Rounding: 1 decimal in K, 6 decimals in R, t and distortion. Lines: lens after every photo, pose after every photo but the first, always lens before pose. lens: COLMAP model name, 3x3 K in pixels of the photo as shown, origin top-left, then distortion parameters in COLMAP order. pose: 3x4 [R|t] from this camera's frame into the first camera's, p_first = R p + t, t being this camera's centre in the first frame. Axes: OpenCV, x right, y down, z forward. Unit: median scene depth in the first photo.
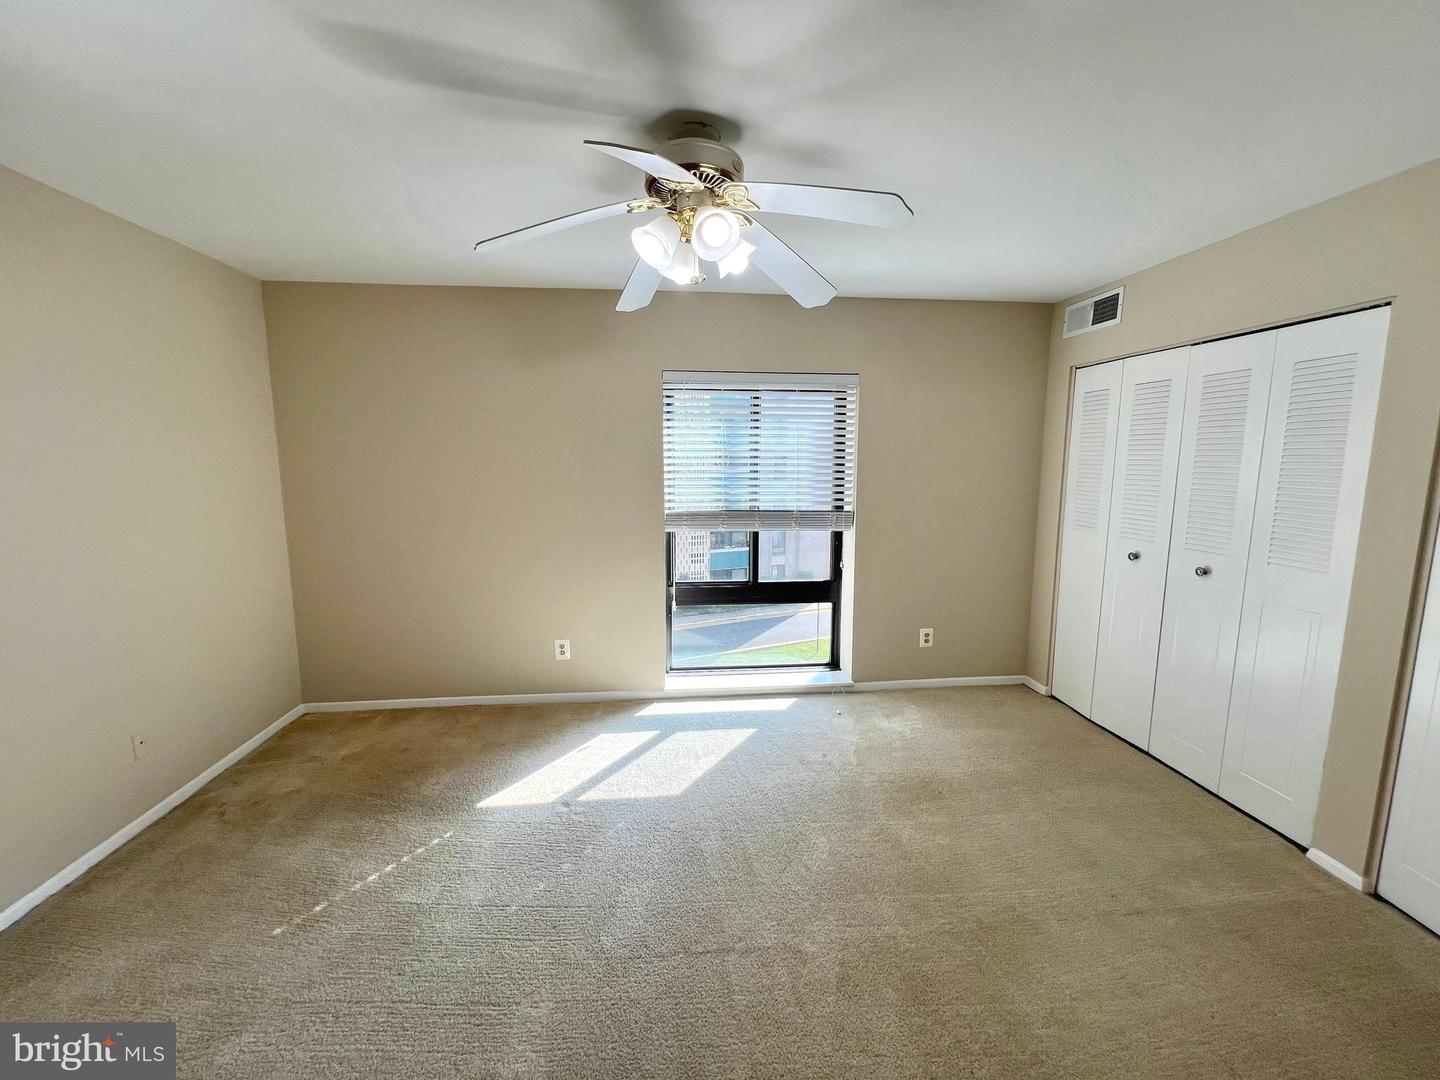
lens RADIAL K [[577.5, 0, 720.0], [0, 577.5, 540.0], [0, 0, 1]] dist [-0.001865, -0.000461]
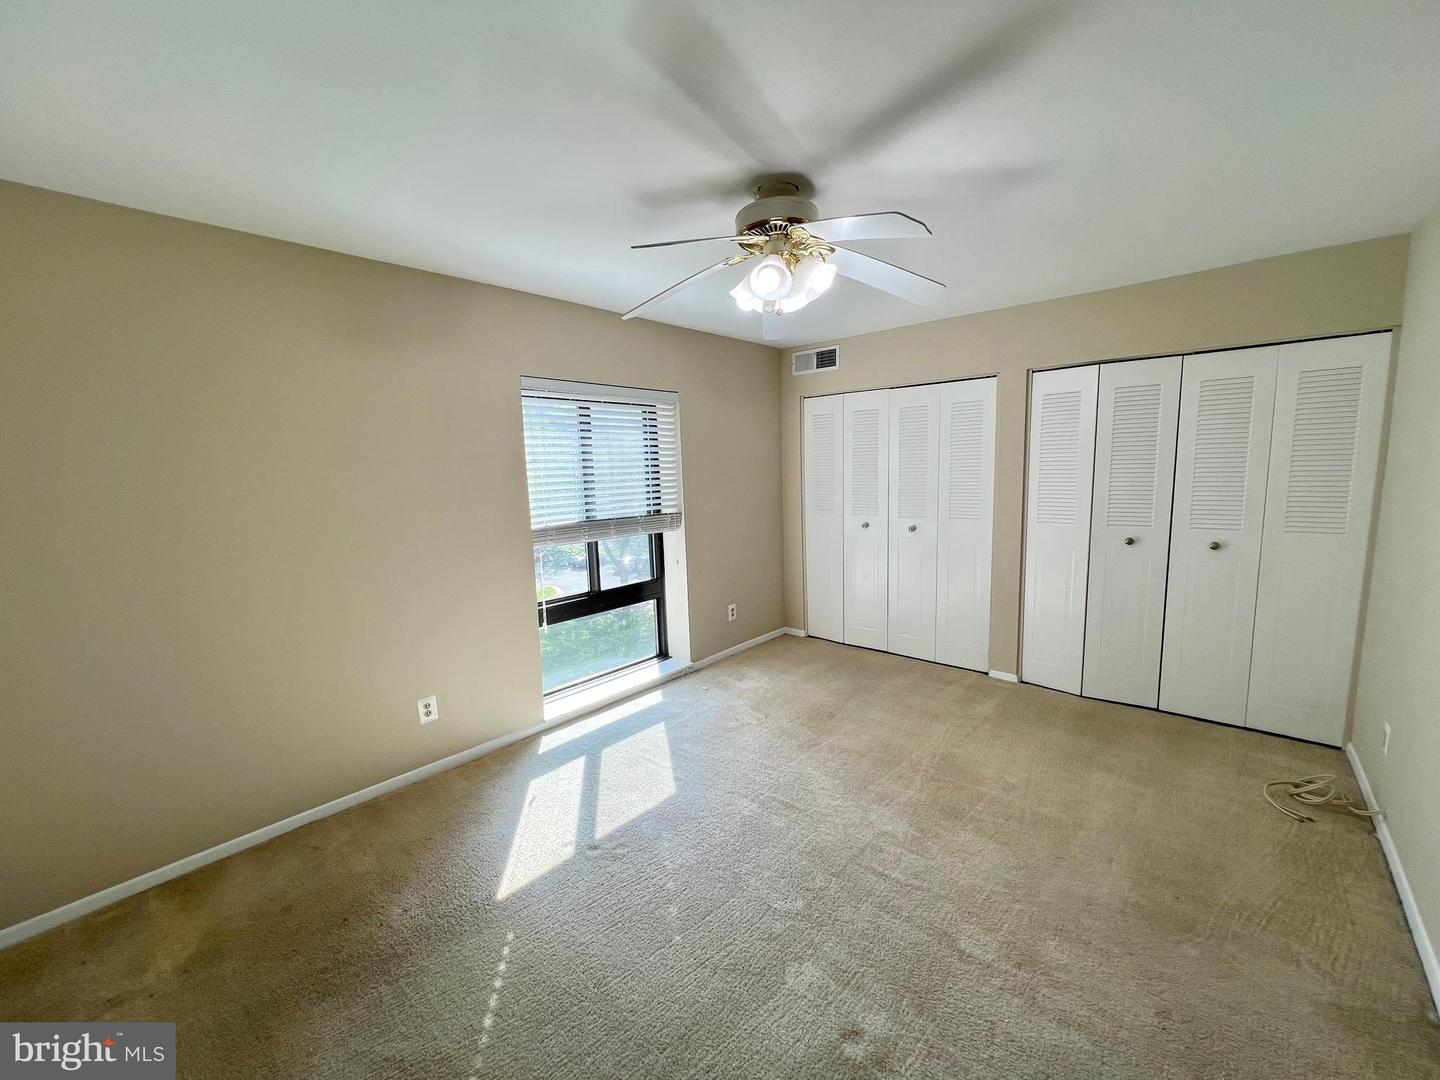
lens RADIAL K [[577.4, 0, 713.7], [0, 577.4, 543.5], [0, 0, 1]] dist [0.000263, 0.000129]
pose [[0.739910, -0.110928, 0.663496, -0.500694], [0.121491, 0.992127, 0.030388, -0.017106], [-0.661644, 0.058124, 0.747562, 0.120801]]
